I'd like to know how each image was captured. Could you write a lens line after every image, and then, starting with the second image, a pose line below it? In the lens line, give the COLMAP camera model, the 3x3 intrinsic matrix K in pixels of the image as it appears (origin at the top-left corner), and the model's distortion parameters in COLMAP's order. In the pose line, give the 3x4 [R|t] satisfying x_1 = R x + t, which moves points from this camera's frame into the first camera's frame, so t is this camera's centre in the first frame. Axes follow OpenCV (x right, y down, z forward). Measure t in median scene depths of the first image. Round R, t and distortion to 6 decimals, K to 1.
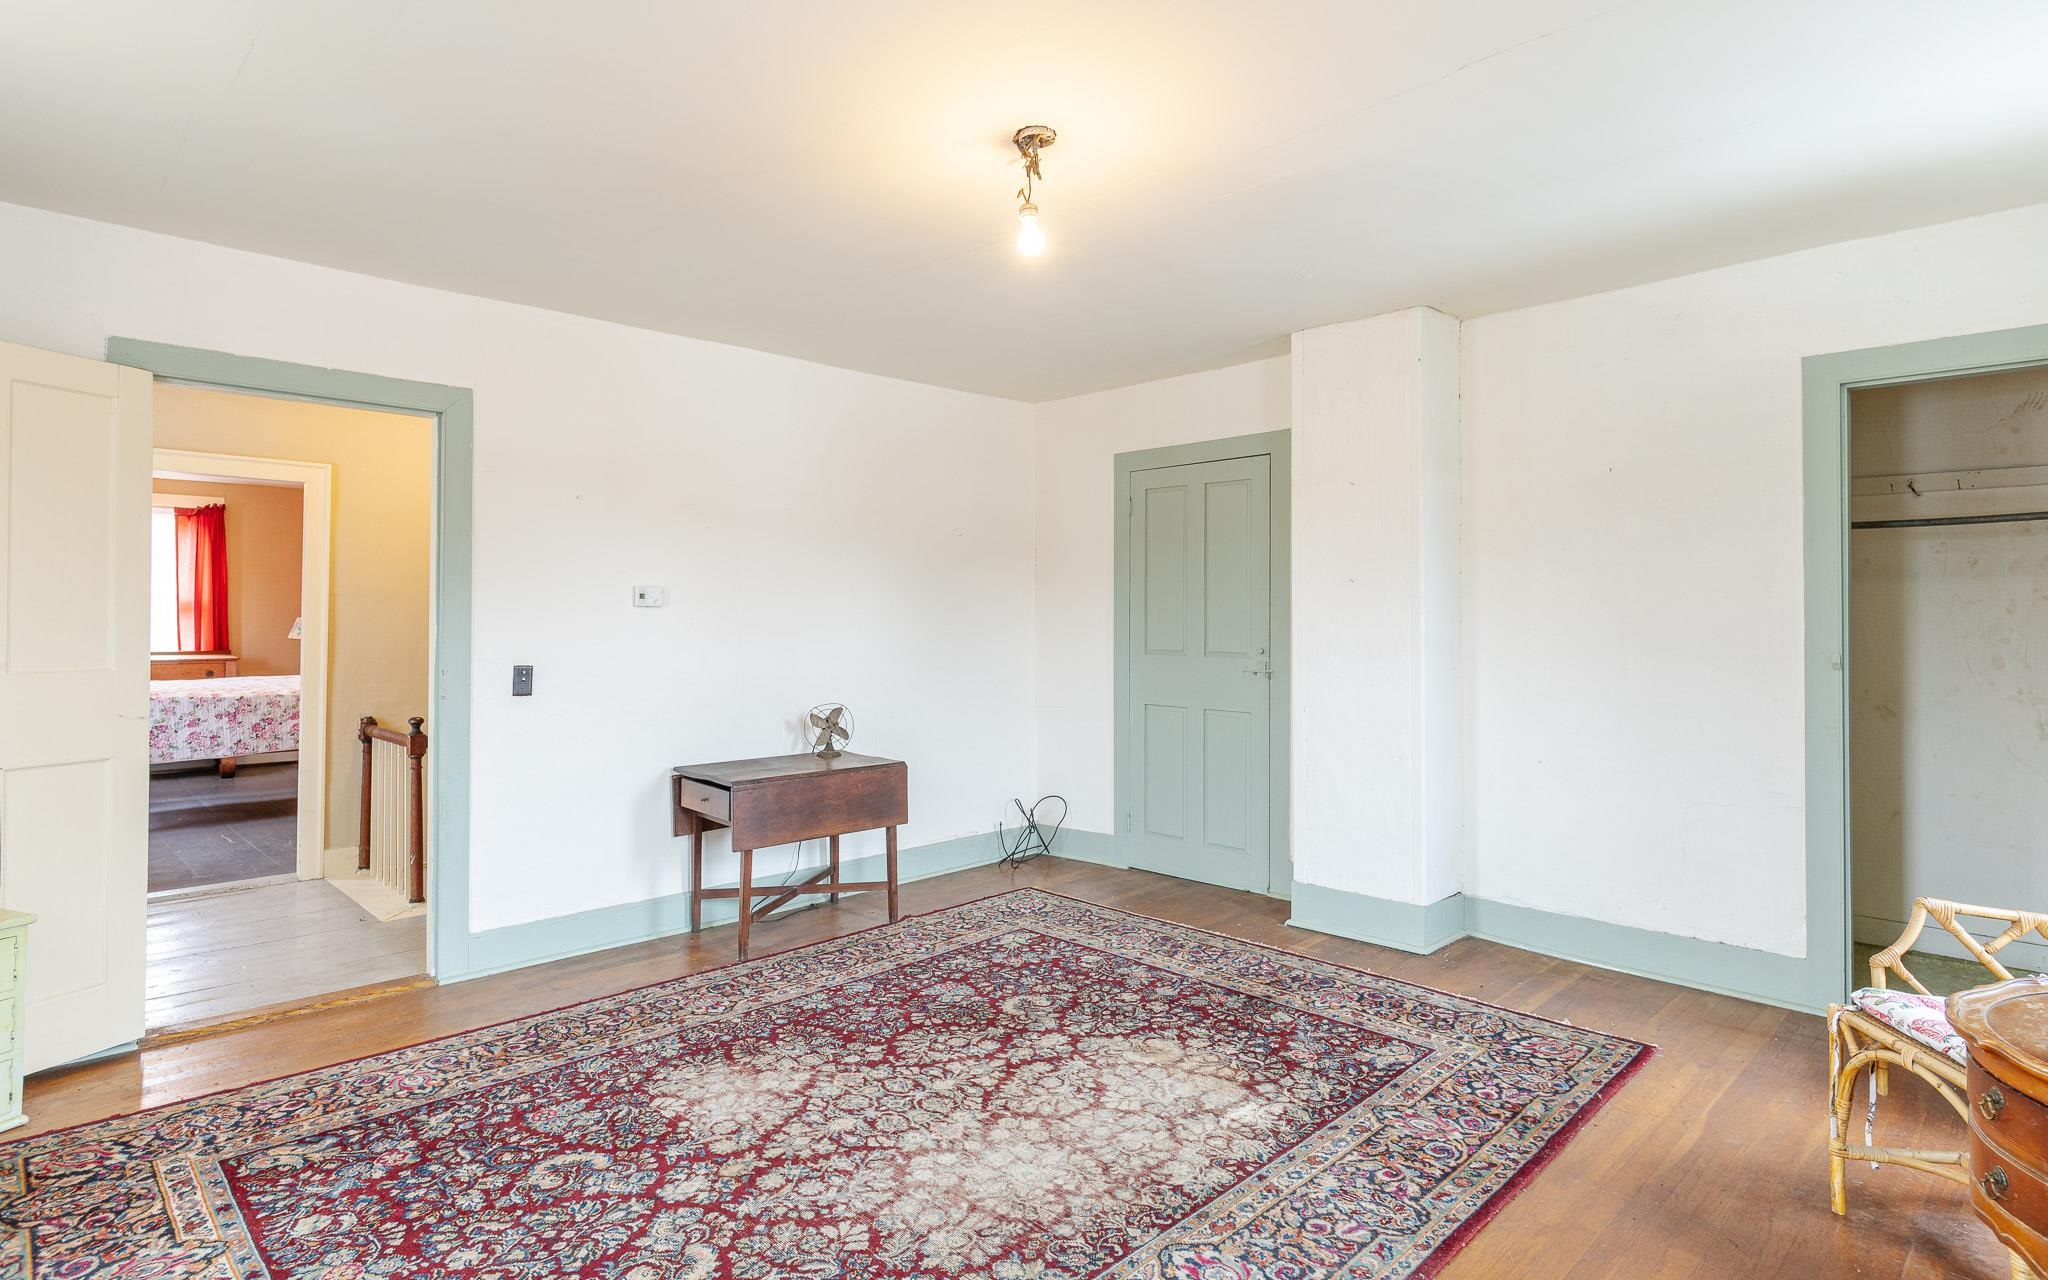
lens RADIAL K [[1074.9, 0, 1019.5], [0, 1074.9, 598.0], [0, 0, 1]] dist [-0.000895, -0.000555]
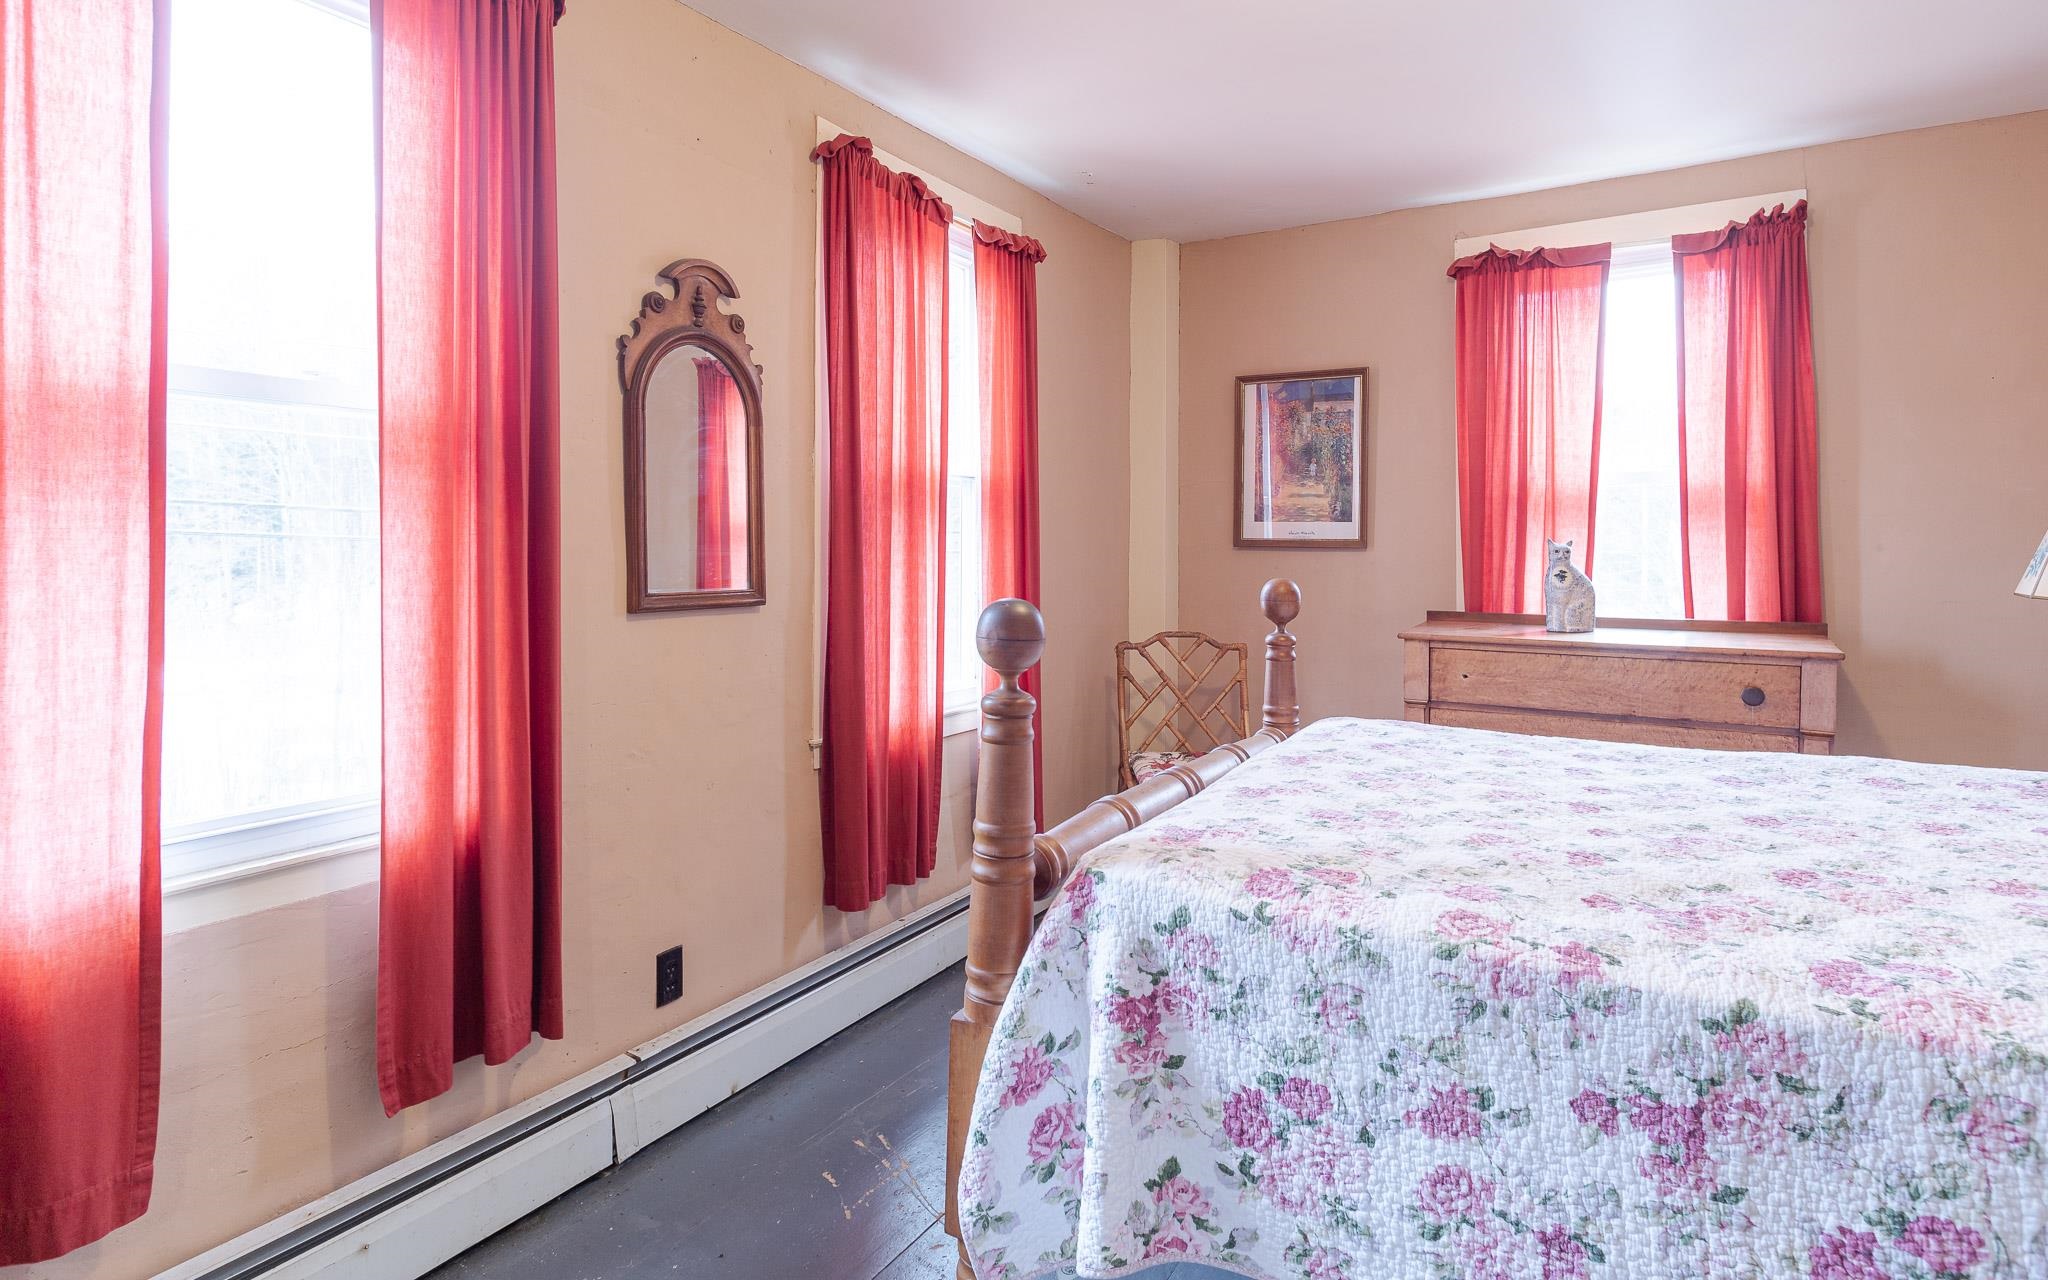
lens RADIAL K [[1087.0, 0, 1022.5], [0, 1087.0, 542.7], [0, 0, 1]] dist [0.002329, -0.002614]
pose [[0.250924, -0.007142, -0.967980, -0.914016], [0.012208, 0.999917, -0.004213, 0.042063], [0.967930, -0.010760, 0.250991, 1.312515]]
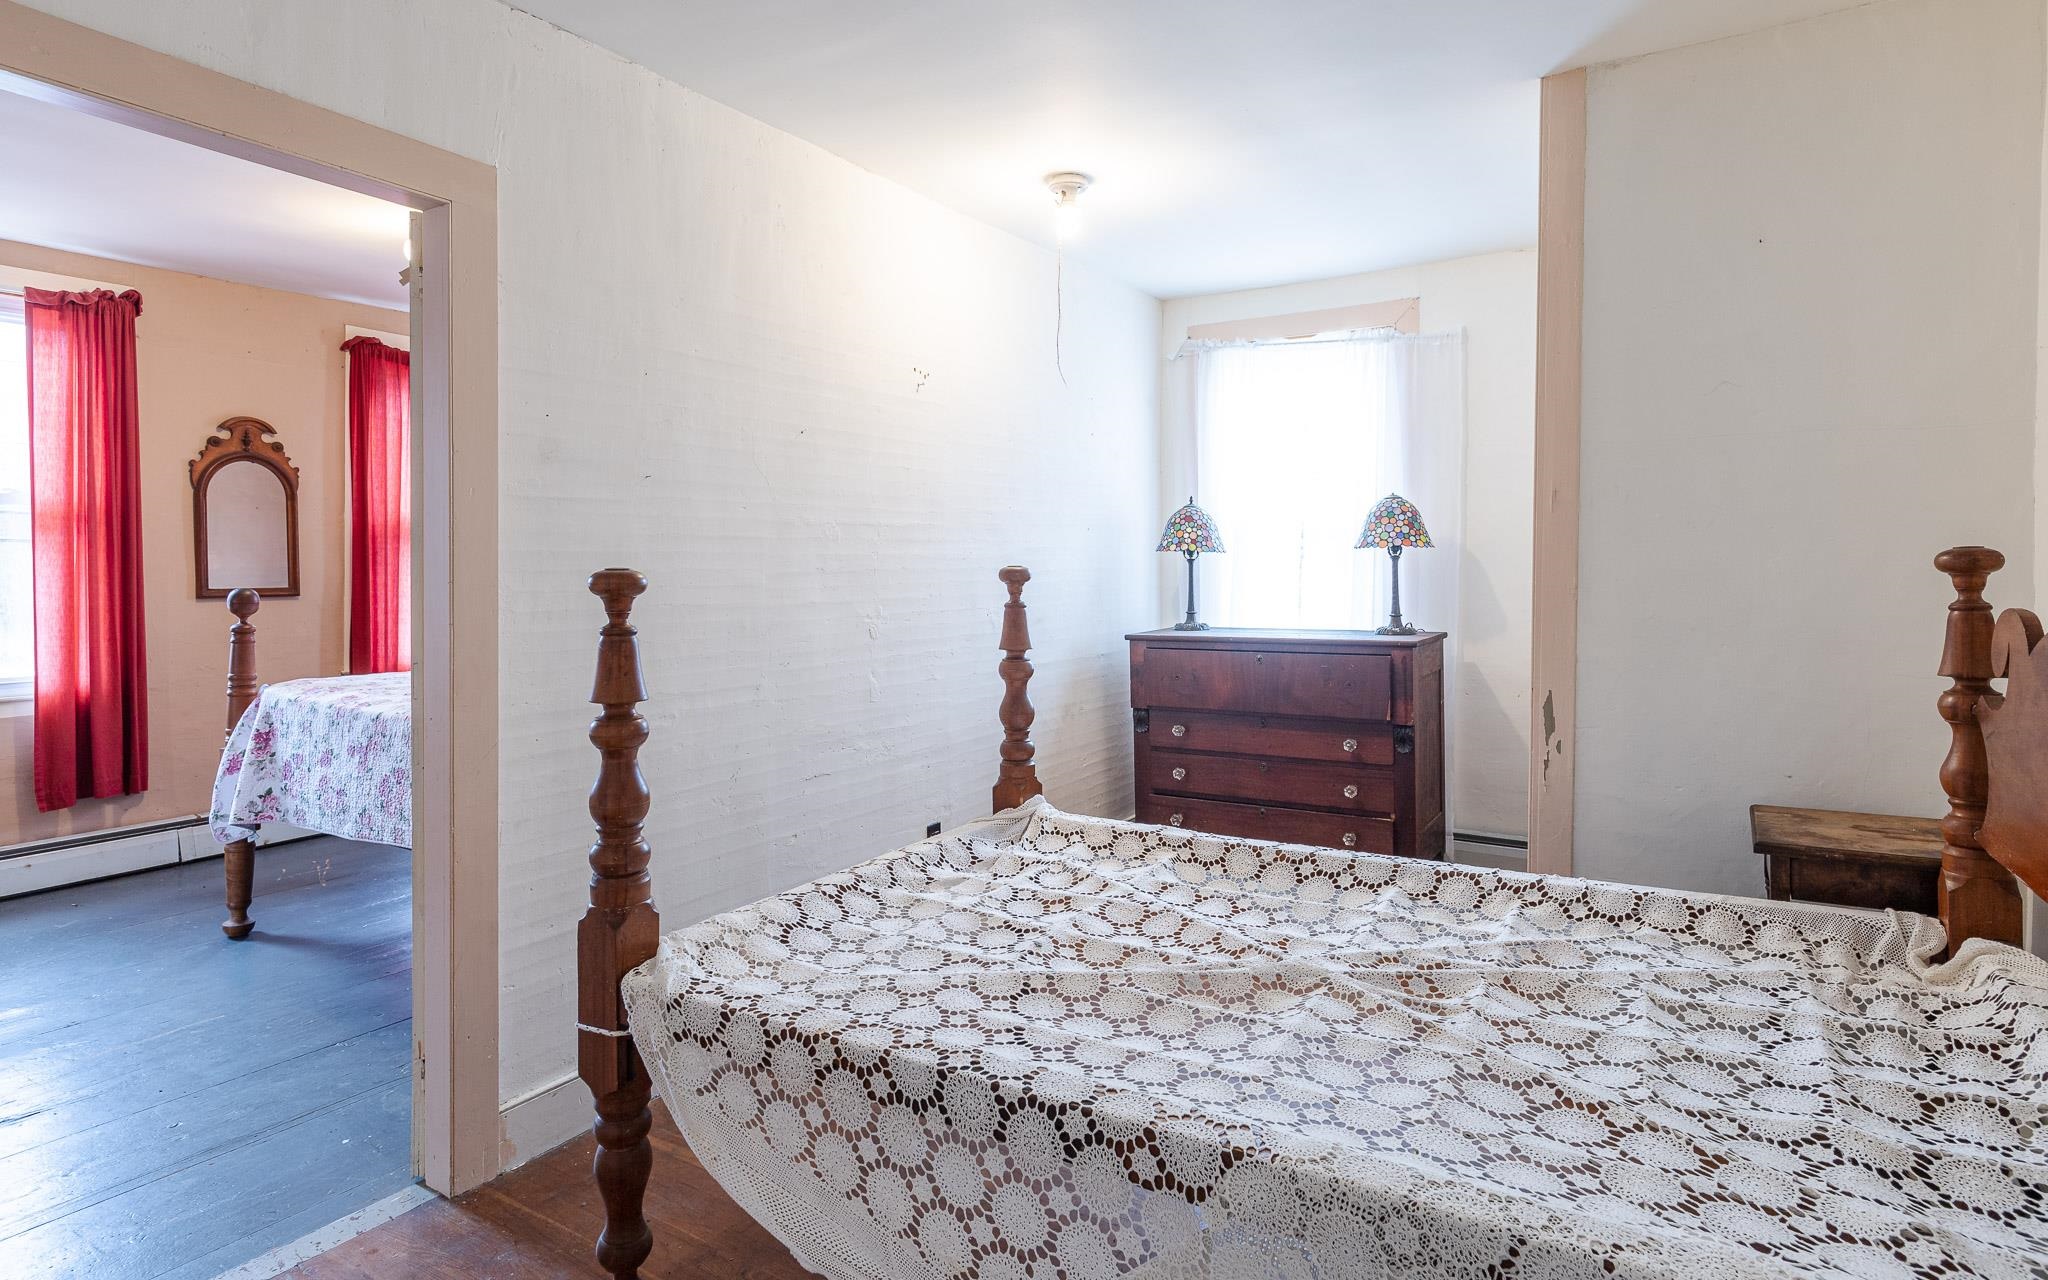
lens RADIAL K [[1116.0, 0, 1032.5], [0, 1116.0, 577.3], [0, 0, 1]] dist [0.000148, -0.001260]
pose [[0.236404, 0.013341, -0.971563, -0.282586], [0.009158, 0.999831, 0.015957, 0.040864], [0.971612, -0.012670, 0.236242, 1.754818]]
